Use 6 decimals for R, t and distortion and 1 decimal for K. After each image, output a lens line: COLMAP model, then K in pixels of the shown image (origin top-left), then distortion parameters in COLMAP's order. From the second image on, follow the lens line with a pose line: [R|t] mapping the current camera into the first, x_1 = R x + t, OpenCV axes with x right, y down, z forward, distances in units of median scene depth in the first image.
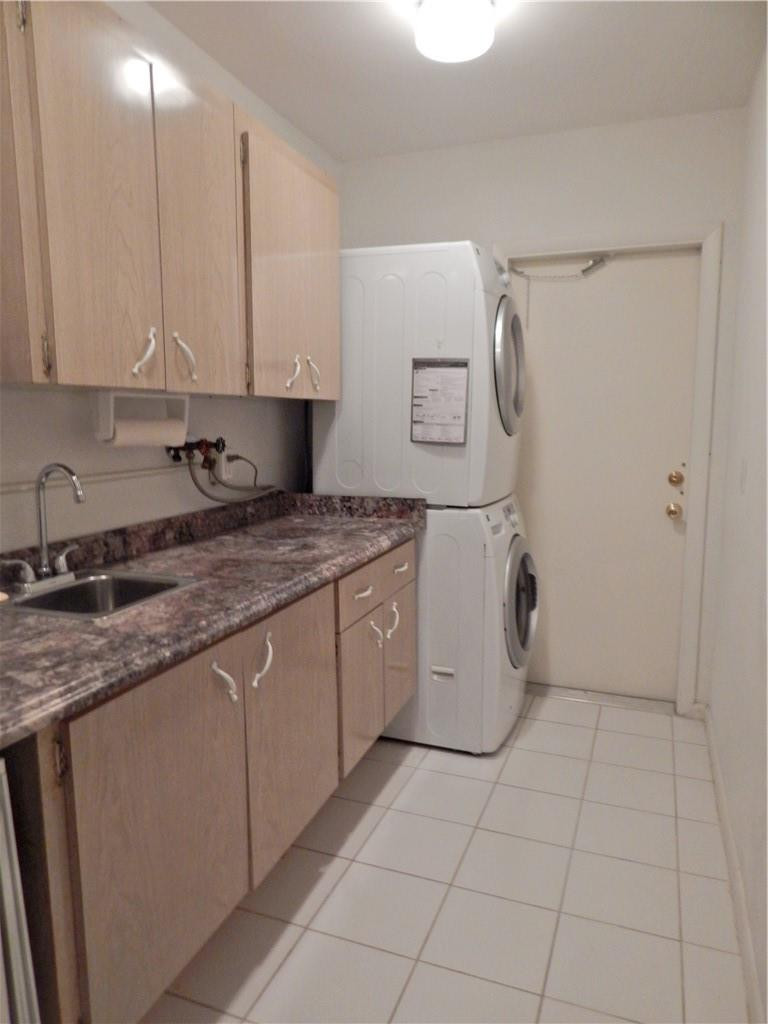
lens RADIAL K [[703.6, 0, 387.6], [0, 703.6, 505.8], [0, 0, 1]] dist [0.003342, -0.015819]
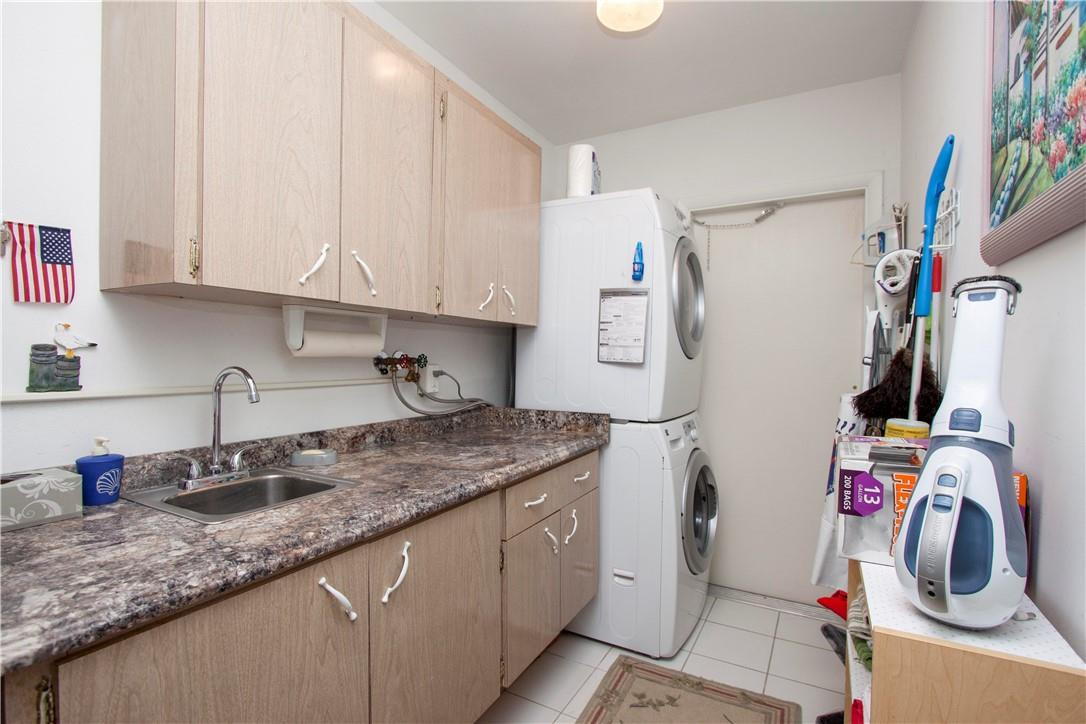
lens RADIAL K [[521.5, 0, 541.4], [0, 521.5, 370.1], [0, 0, 1]] dist [-0.032273, 0.006970]
pose [[0.989882, 0.012918, -0.141303, 0.075524], [-0.027027, 0.994781, -0.098389, 0.006479], [0.139295, 0.101212, 0.985065, 0.208491]]
